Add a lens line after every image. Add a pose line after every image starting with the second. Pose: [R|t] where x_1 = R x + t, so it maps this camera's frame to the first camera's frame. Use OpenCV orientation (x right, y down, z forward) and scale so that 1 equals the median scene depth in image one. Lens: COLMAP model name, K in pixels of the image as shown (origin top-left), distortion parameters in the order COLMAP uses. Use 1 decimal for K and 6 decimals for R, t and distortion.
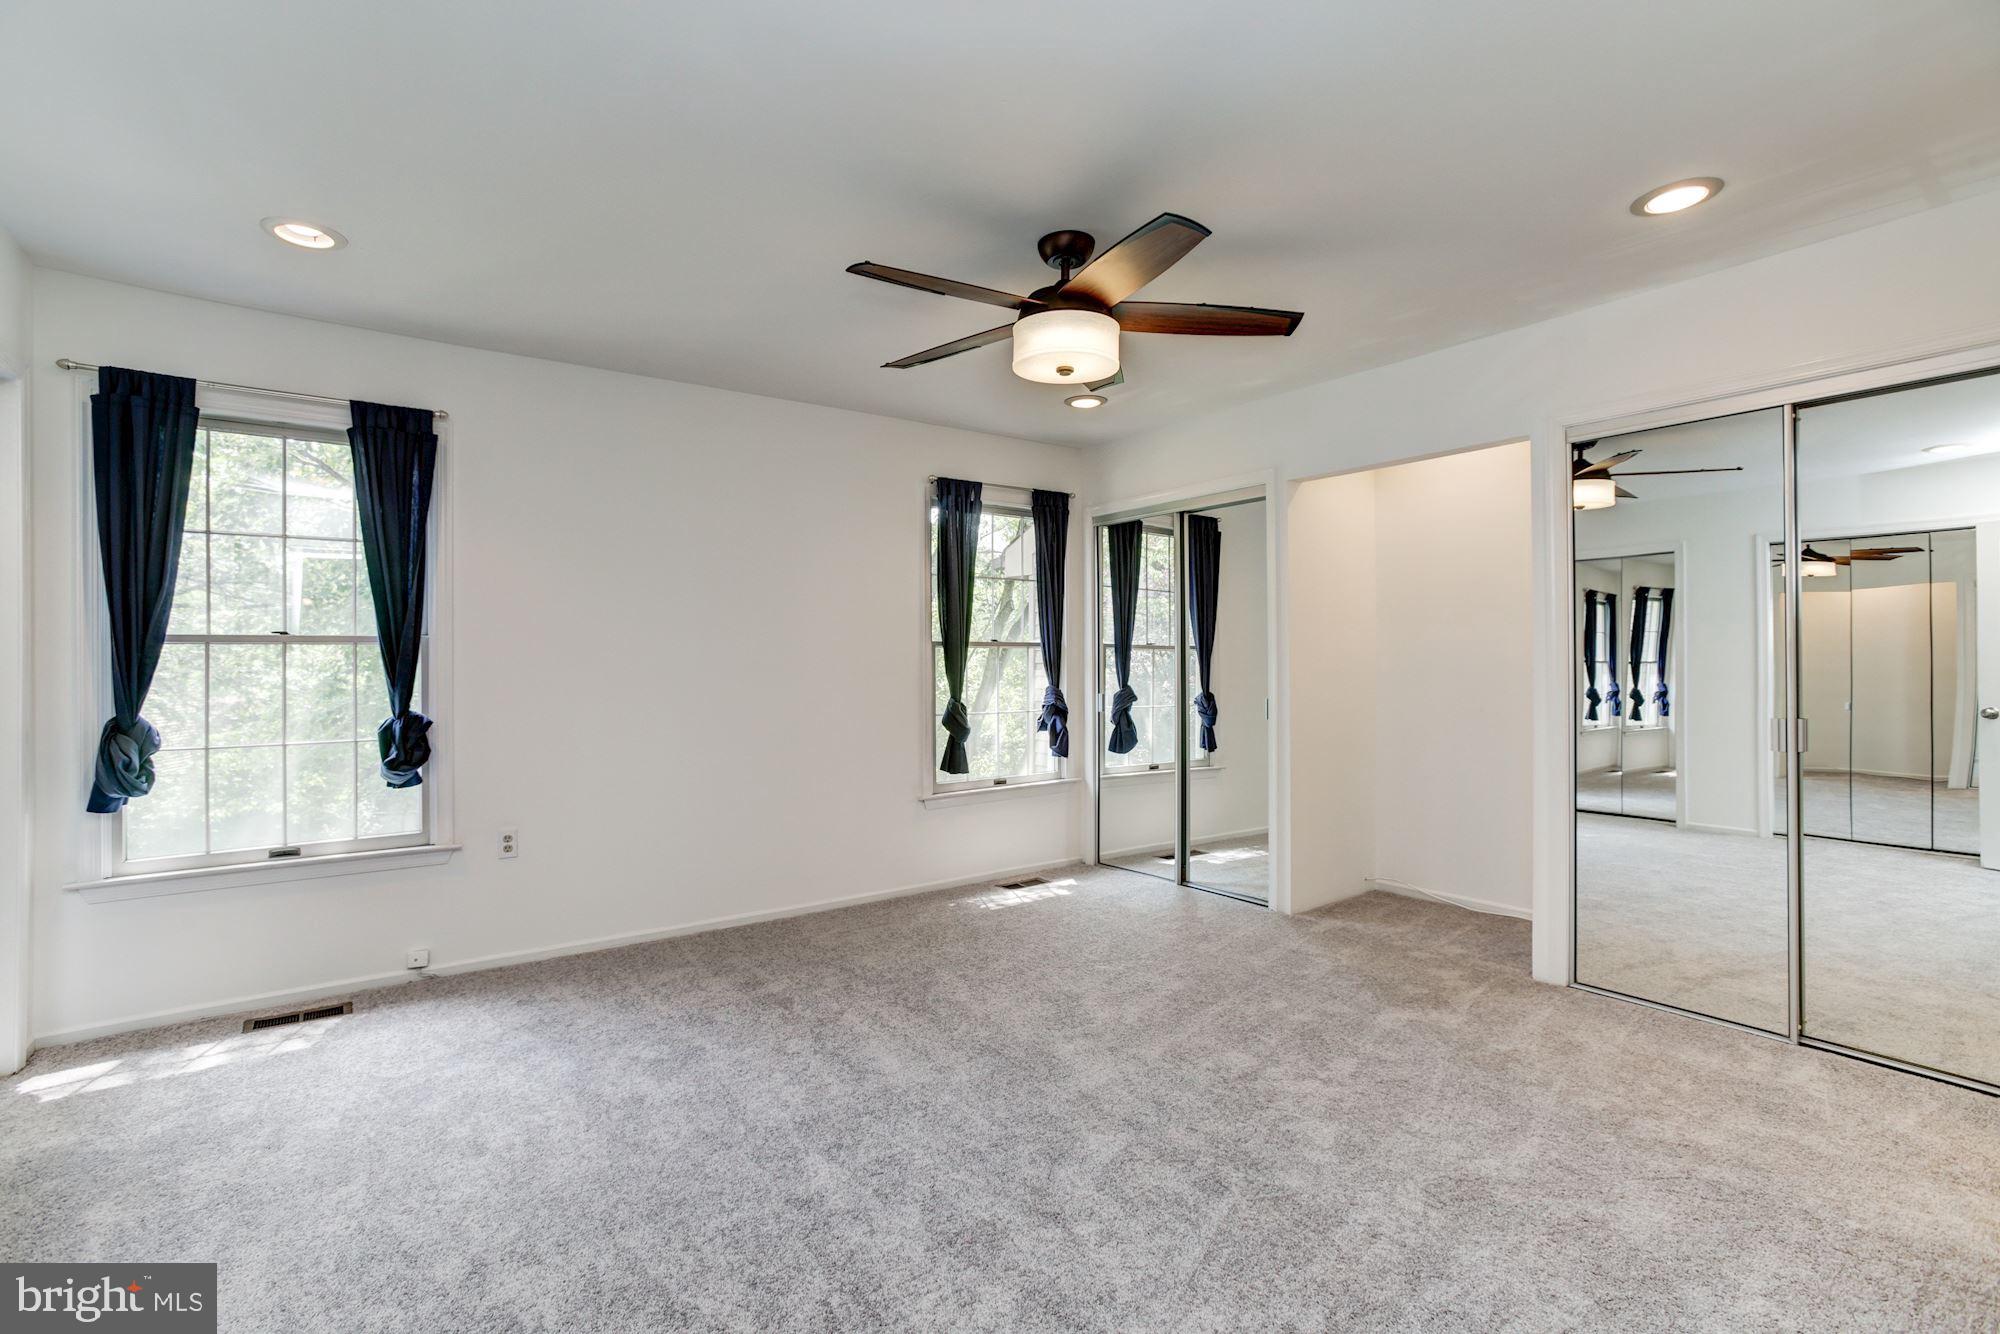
lens RADIAL K [[944.3, 0, 968.6], [0, 944.3, 655.4], [0, 0, 1]] dist [-0.065688, 0.037944]
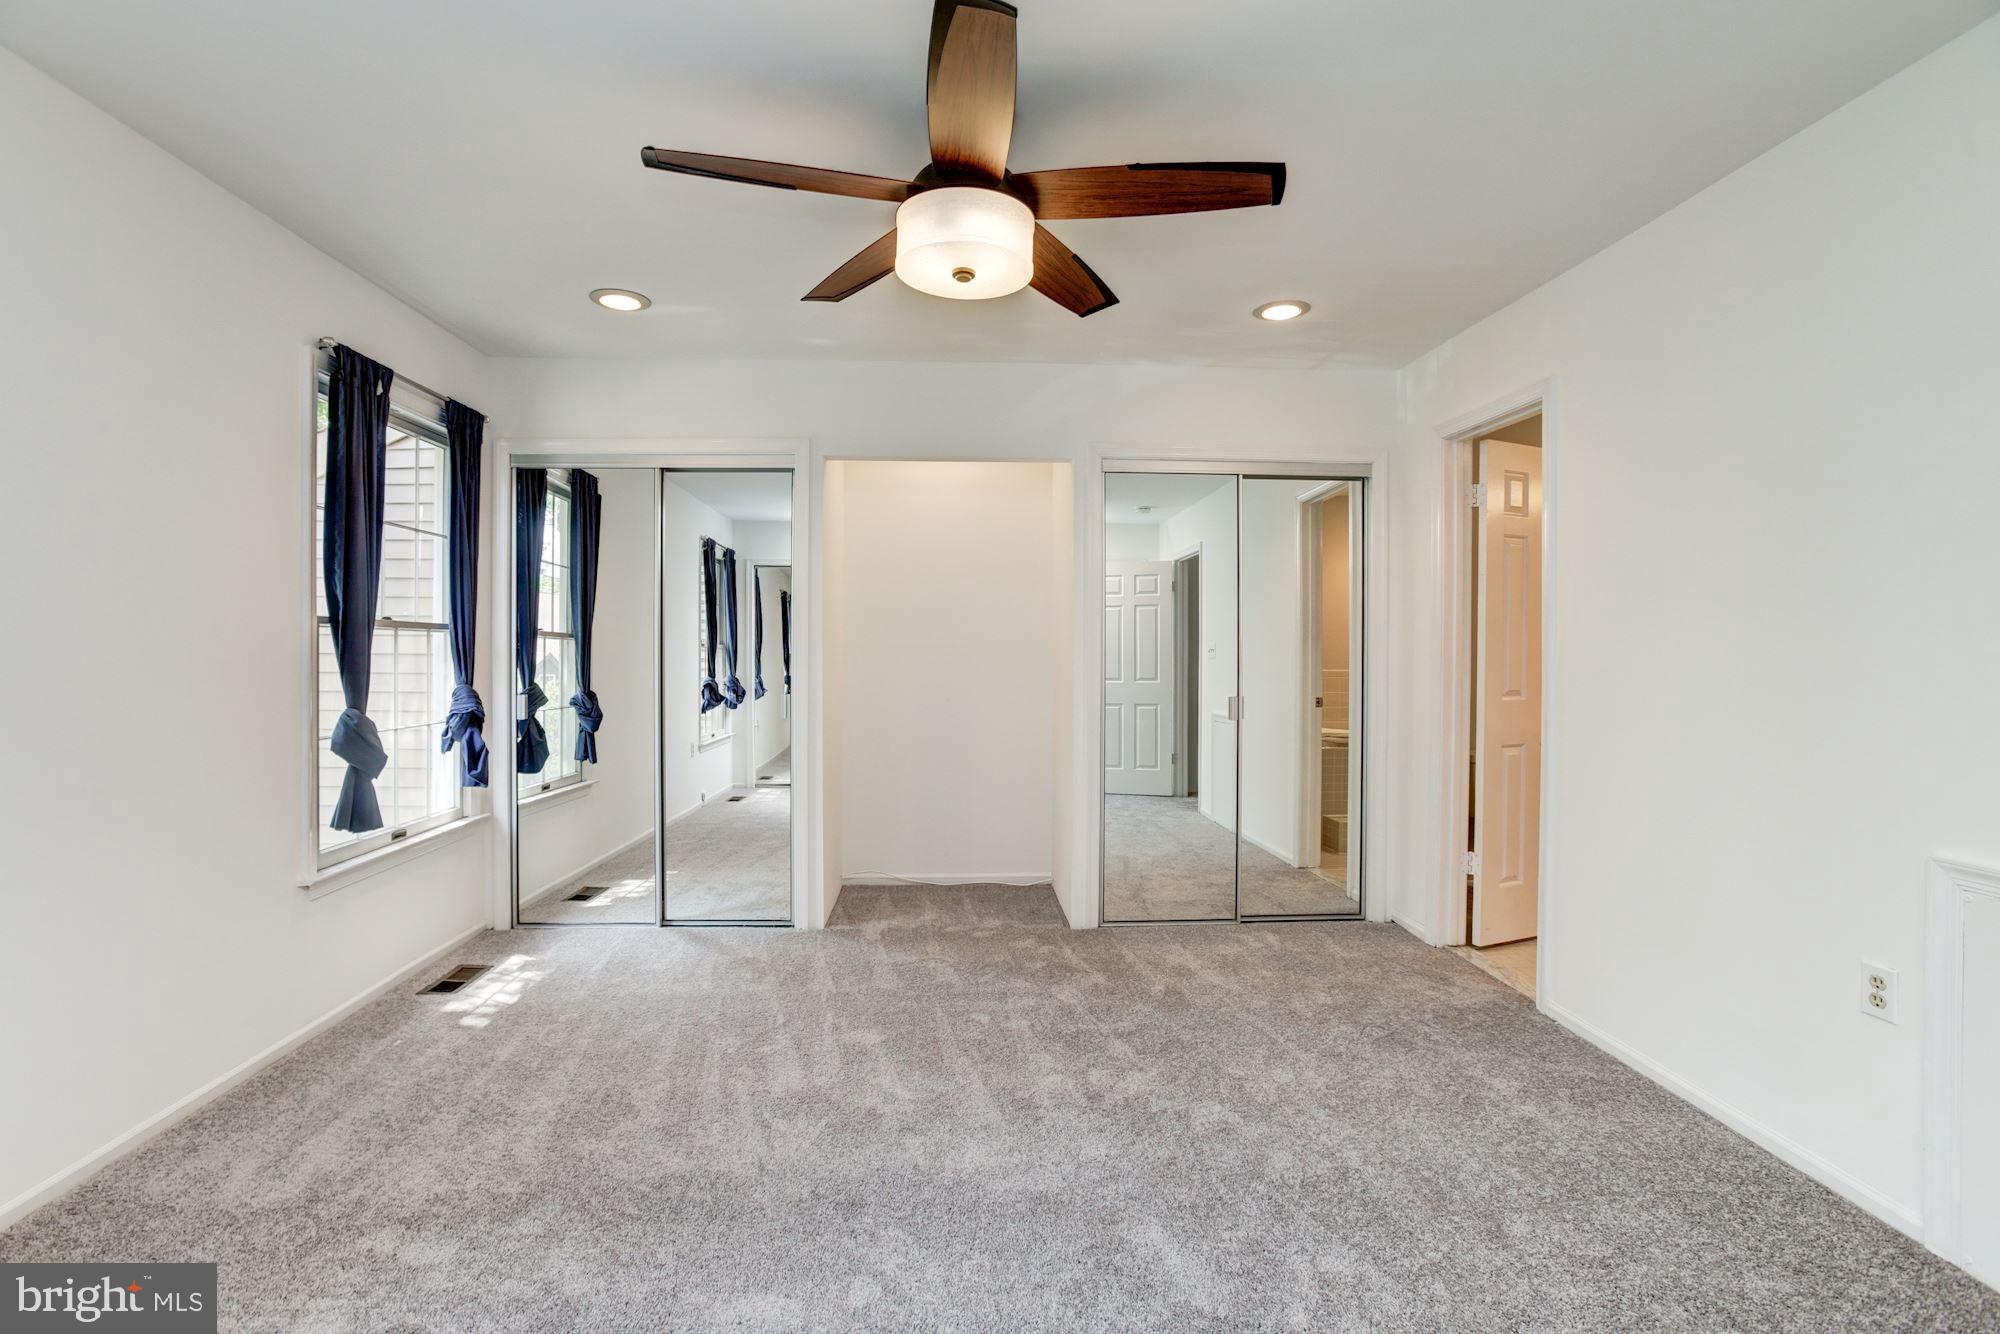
lens RADIAL K [[944.3, 0, 968.6], [0, 944.3, 655.4], [0, 0, 1]] dist [-0.065688, 0.037944]
pose [[0.527906, 0.000899, 0.849302, -0.297152], [-0.007715, 0.999963, 0.003738, 0.003515], [-0.849268, -0.008526, 0.527894, 0.322798]]
